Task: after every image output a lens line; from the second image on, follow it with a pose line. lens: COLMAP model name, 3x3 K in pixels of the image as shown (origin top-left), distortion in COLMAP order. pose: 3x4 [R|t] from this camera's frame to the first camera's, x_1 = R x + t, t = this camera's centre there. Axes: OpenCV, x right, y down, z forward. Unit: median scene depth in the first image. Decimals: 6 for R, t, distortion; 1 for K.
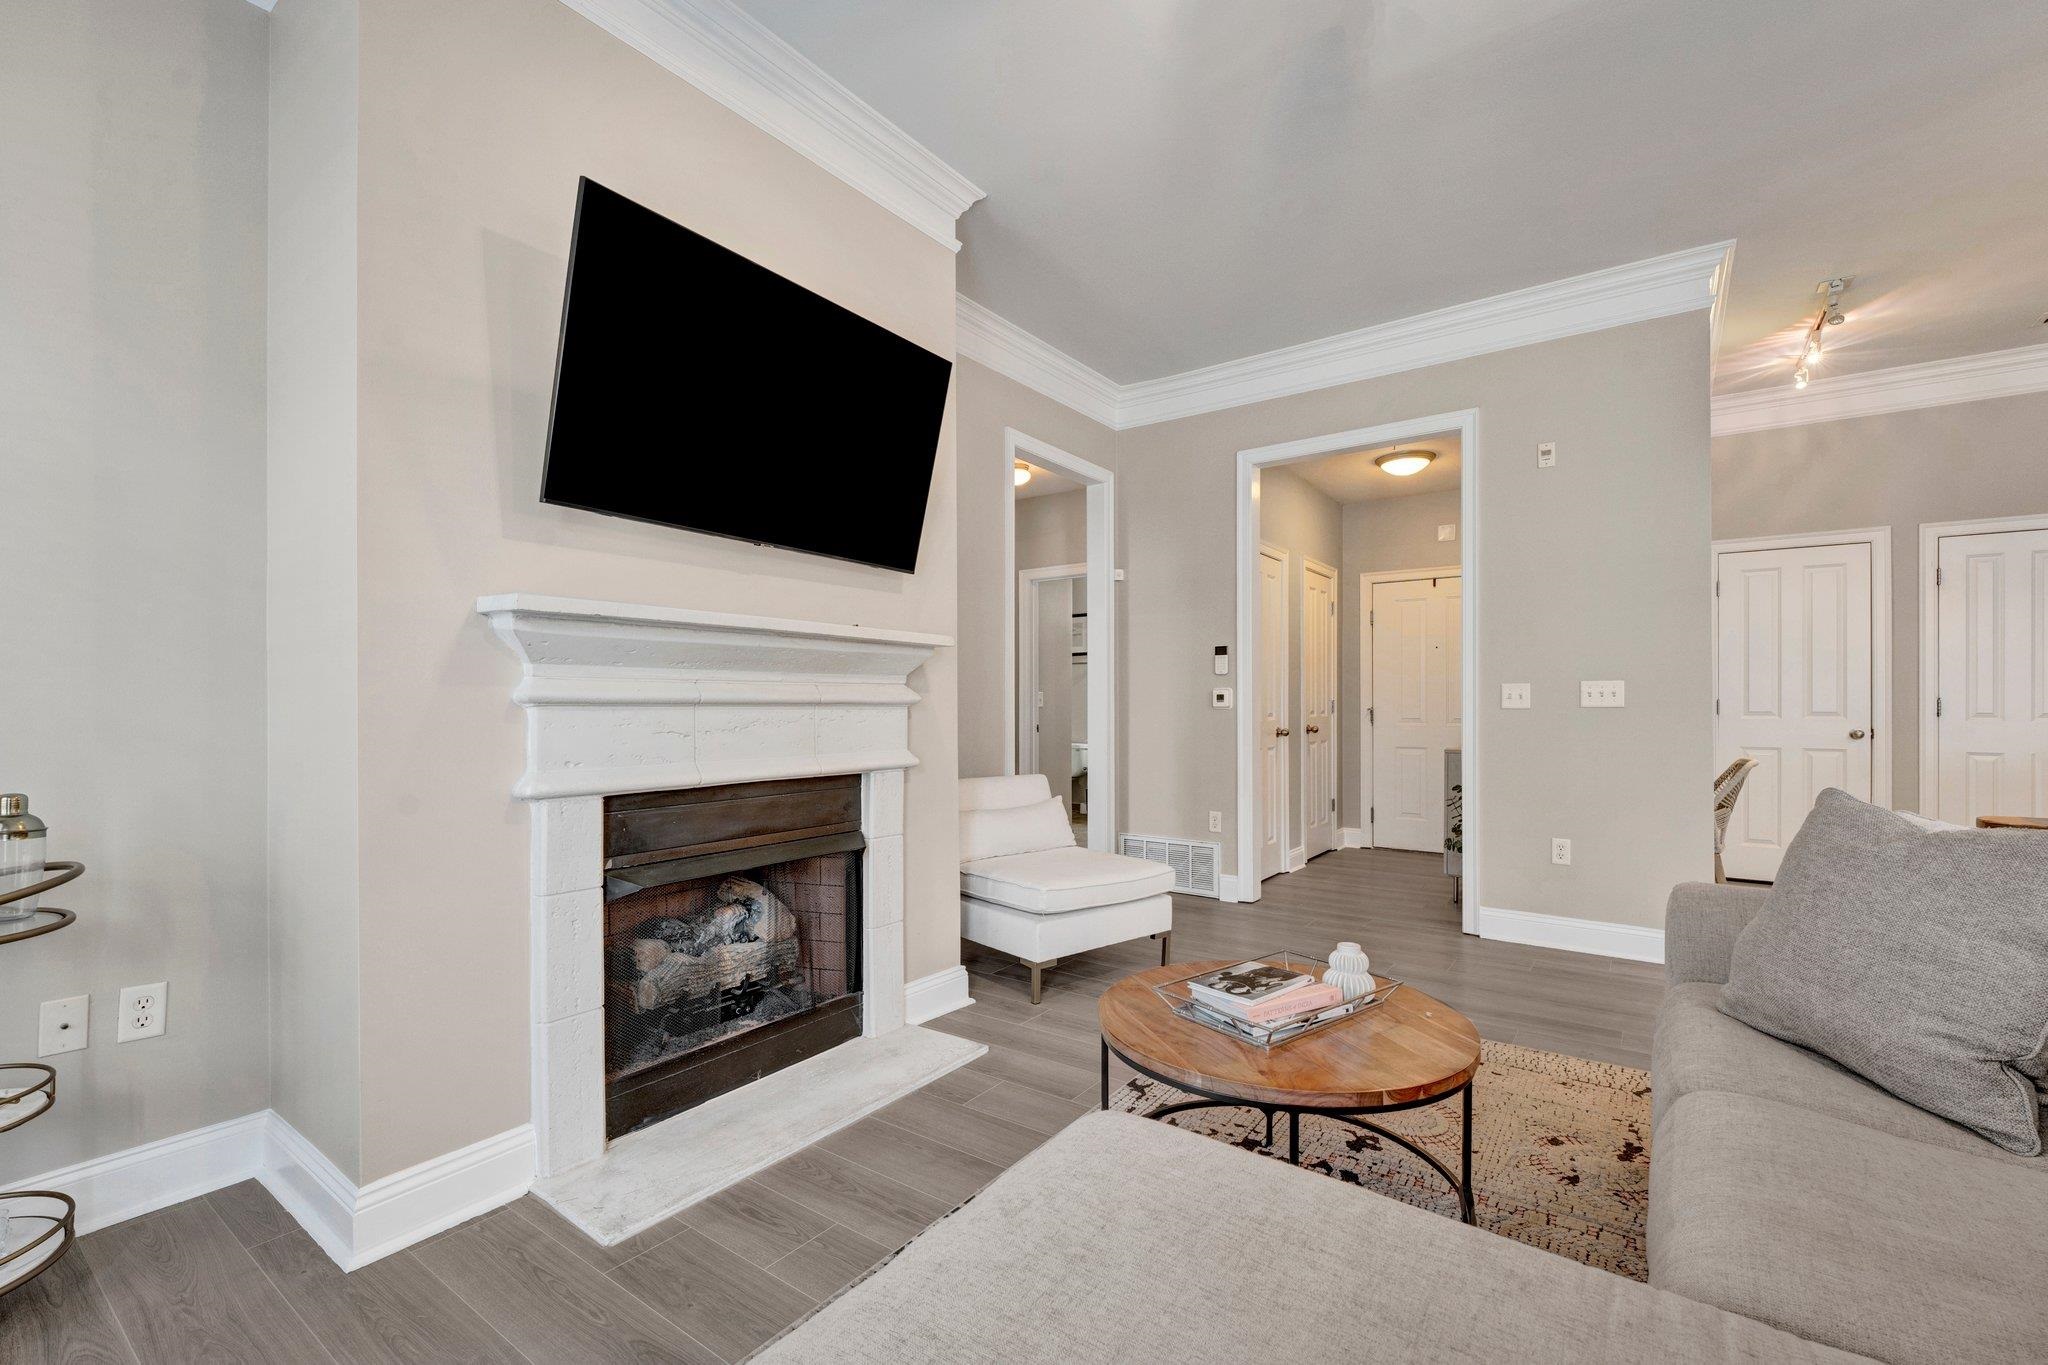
lens RADIAL K [[886.2, 0, 1031.6], [0, 886.2, 698.0], [0, 0, 1]] dist [-0.002232, 0.000033]
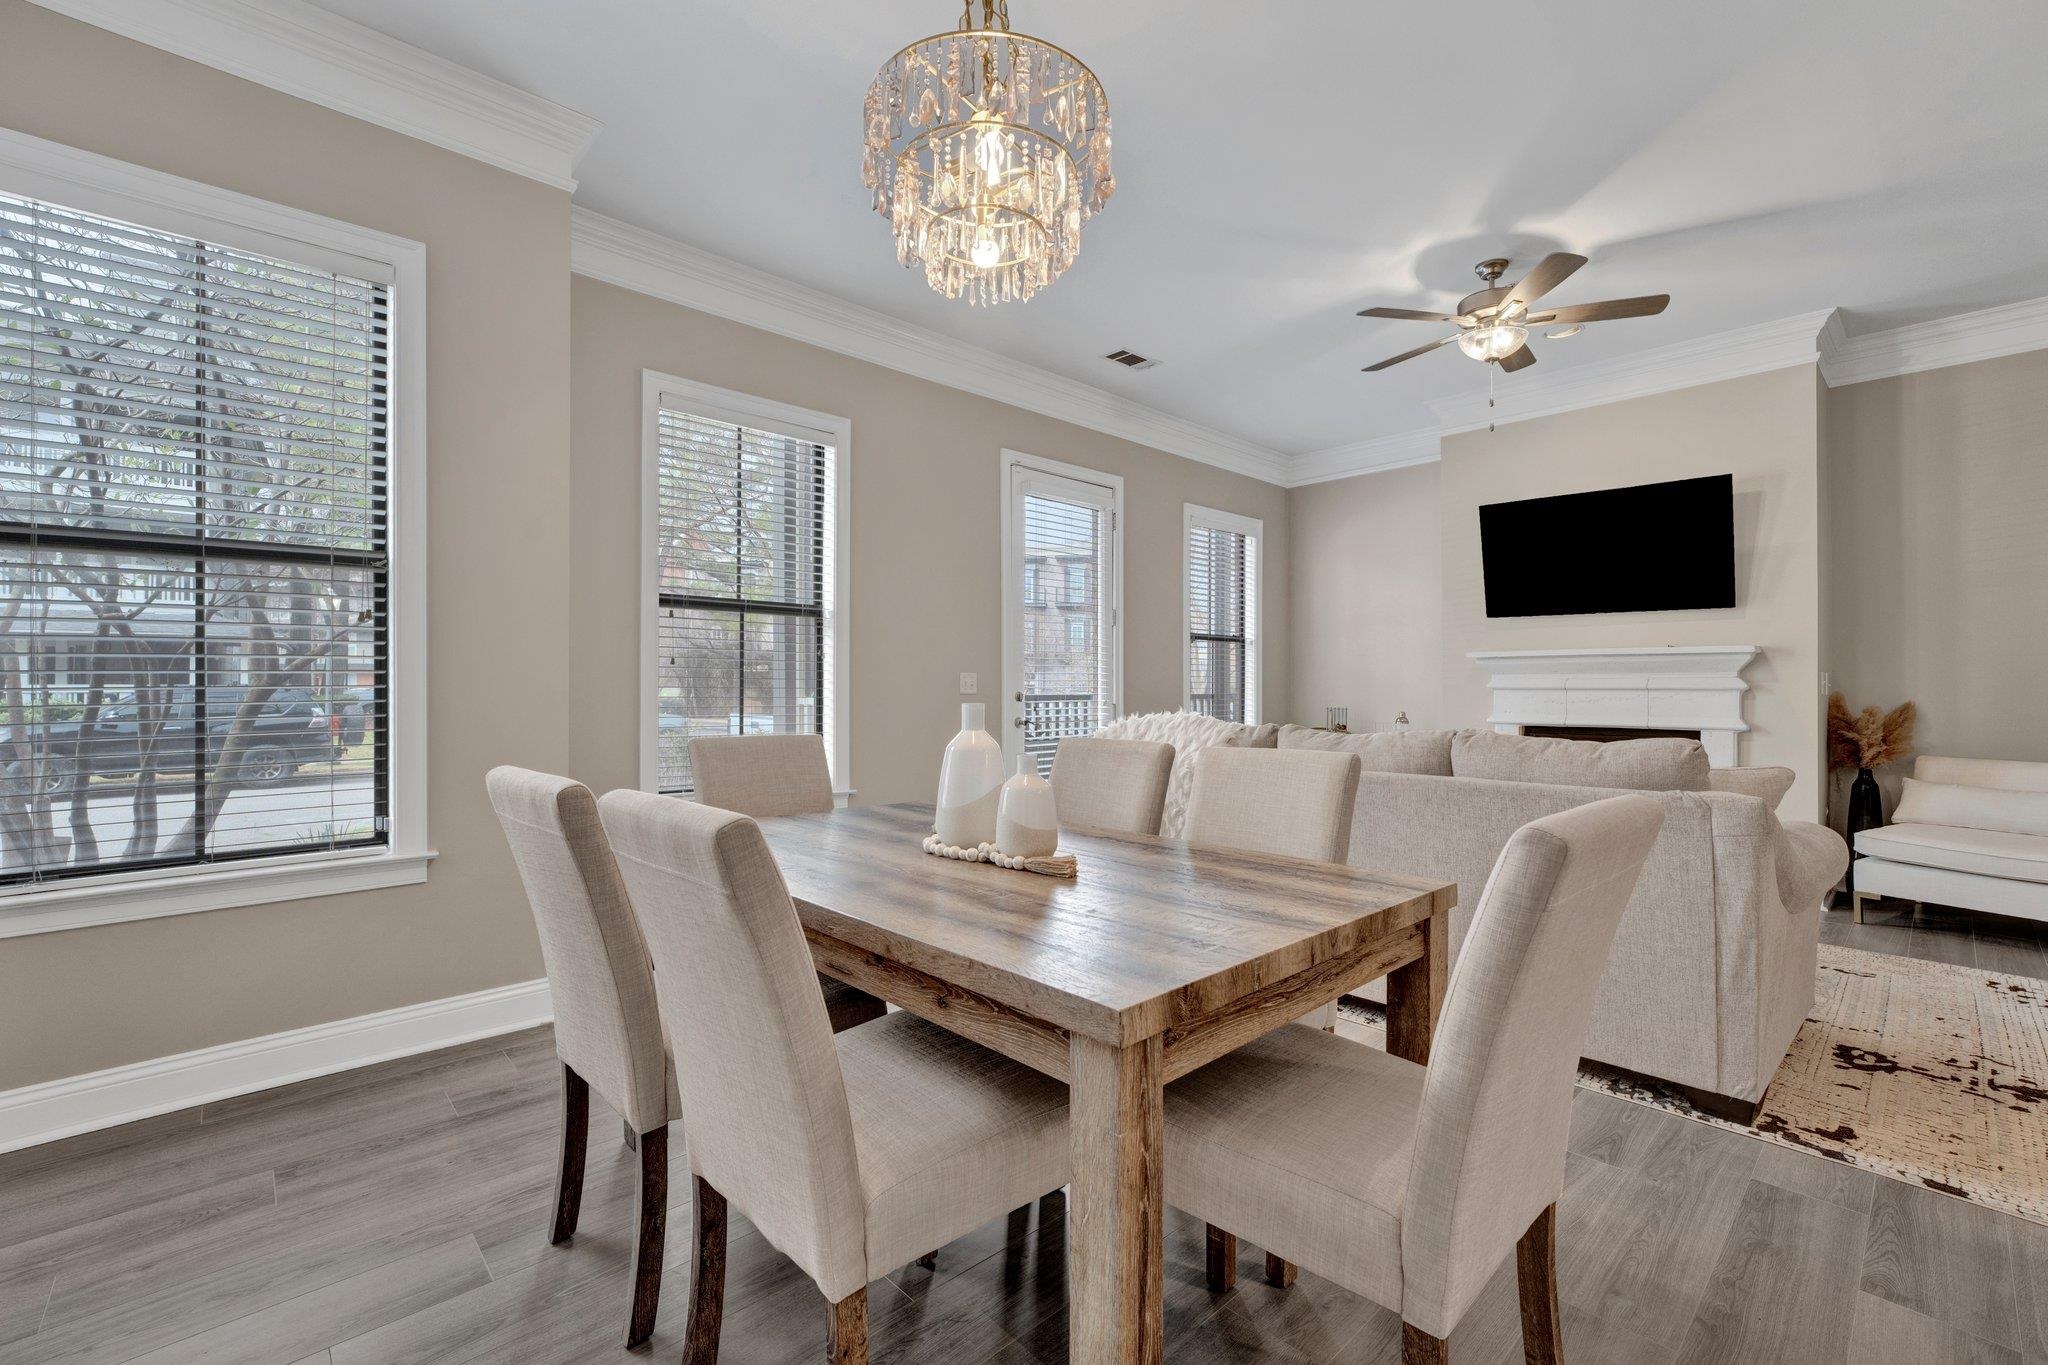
lens RADIAL K [[863.7, 0, 1025.1], [0, 863.7, 678.5], [0, 0, 1]] dist [0.000015, 0.001023]
pose [[-0.205536, -0.013189, -0.978561, 1.203362], [0.004925, 0.999883, -0.014511, 0.002650], [0.978637, -0.007802, -0.205447, 0.055639]]
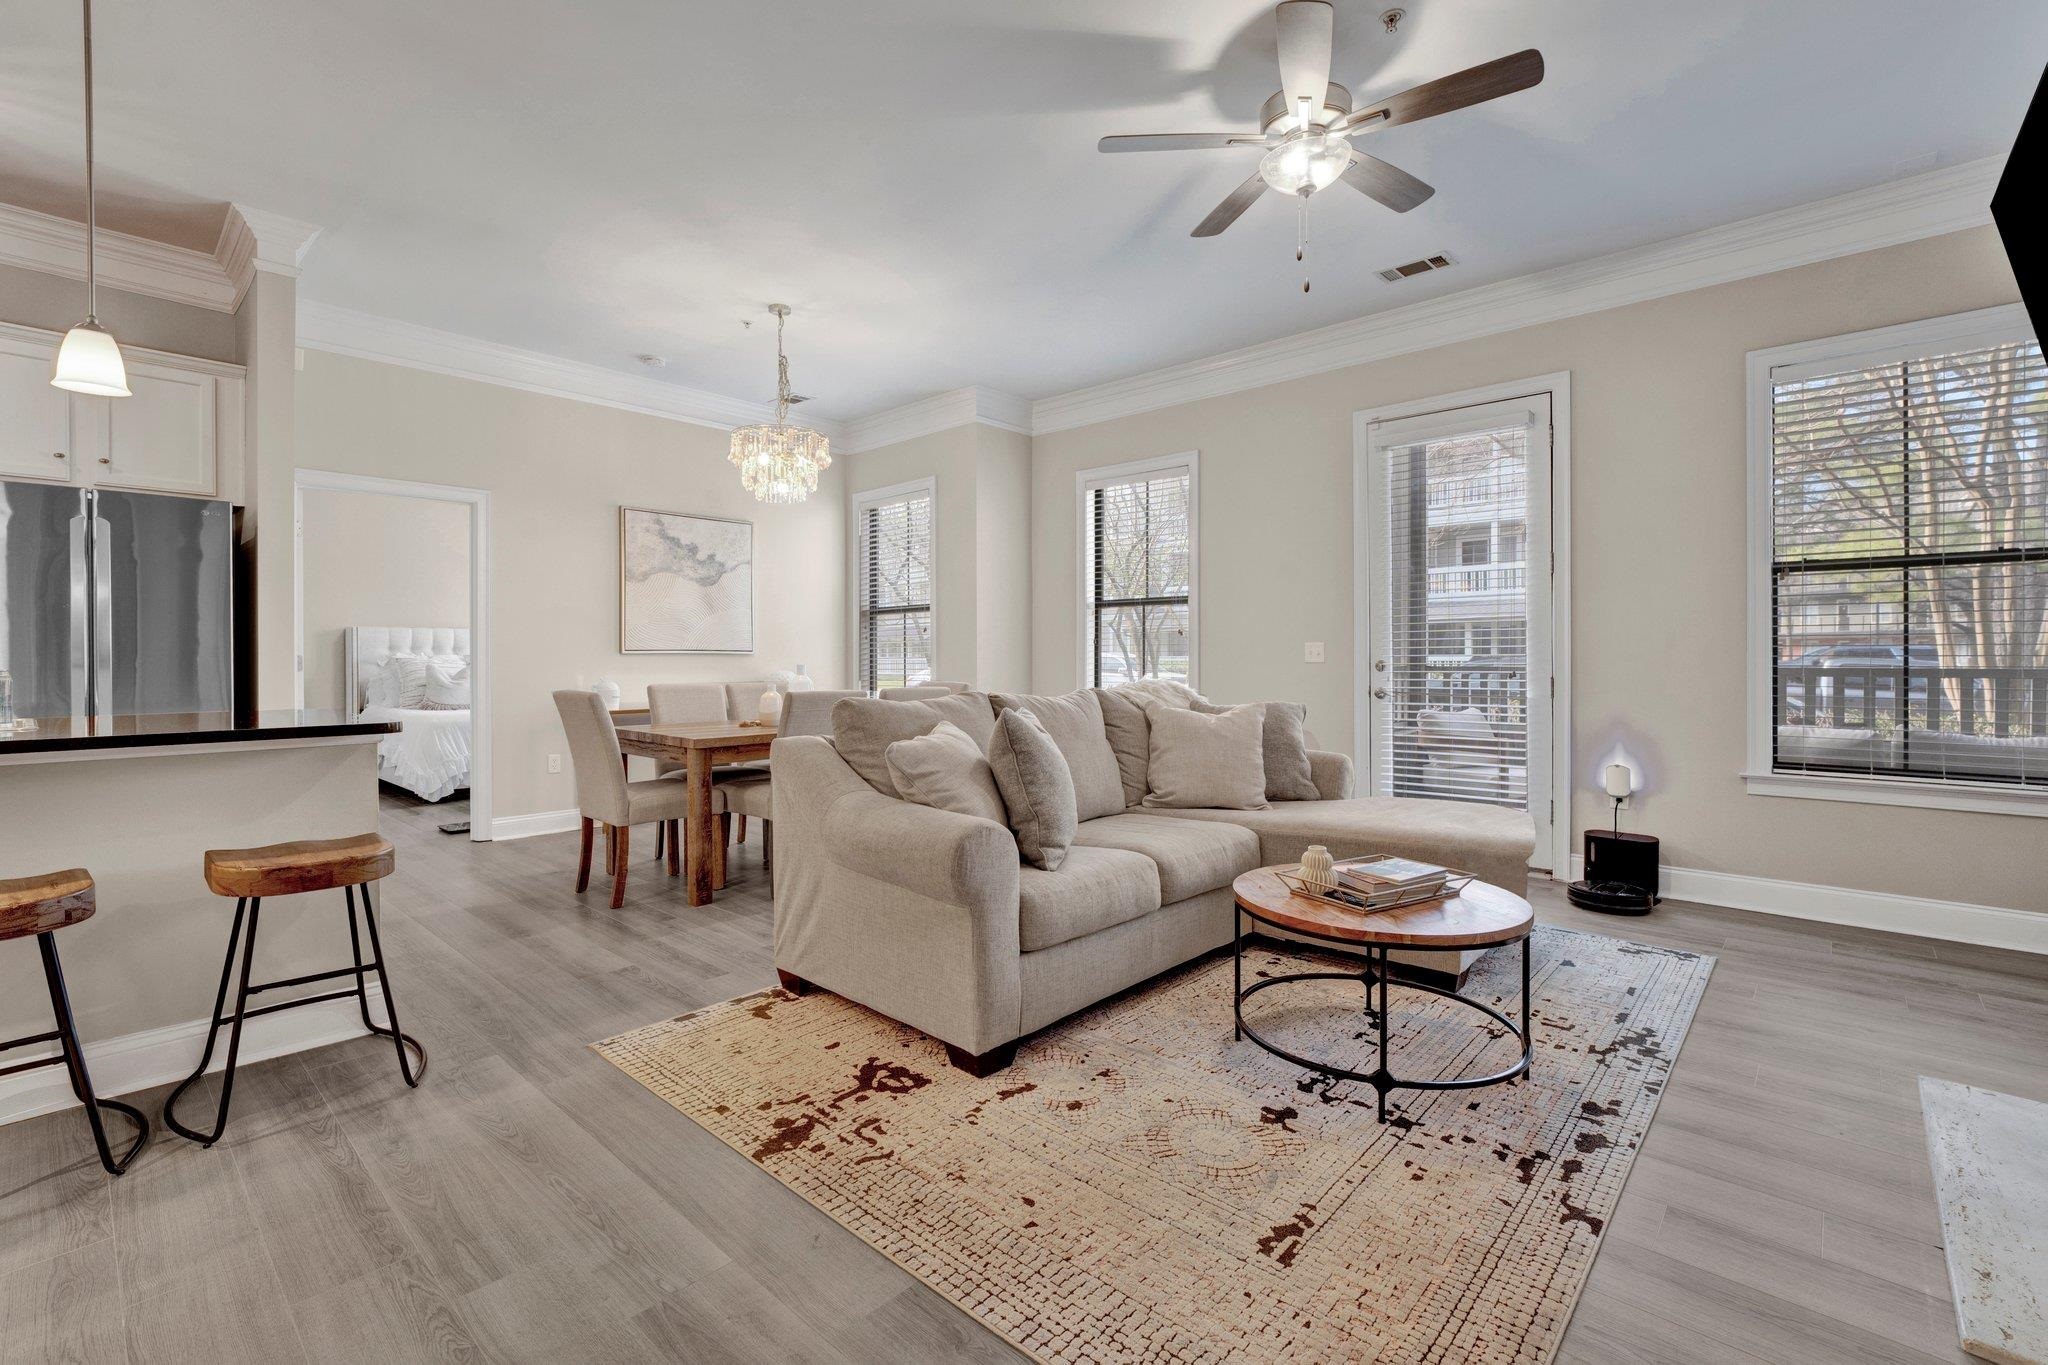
lens RADIAL K [[891.9, 0, 1021.5], [0, 891.9, 661.7], [0, 0, 1]] dist [0.000005, -0.000158]
pose [[-0.991918, -0.000597, 0.126882, 0.289542], [-0.000735, 0.999999, -0.001041, 0.006628], [-0.126881, -0.001126, -0.991917, 1.093583]]
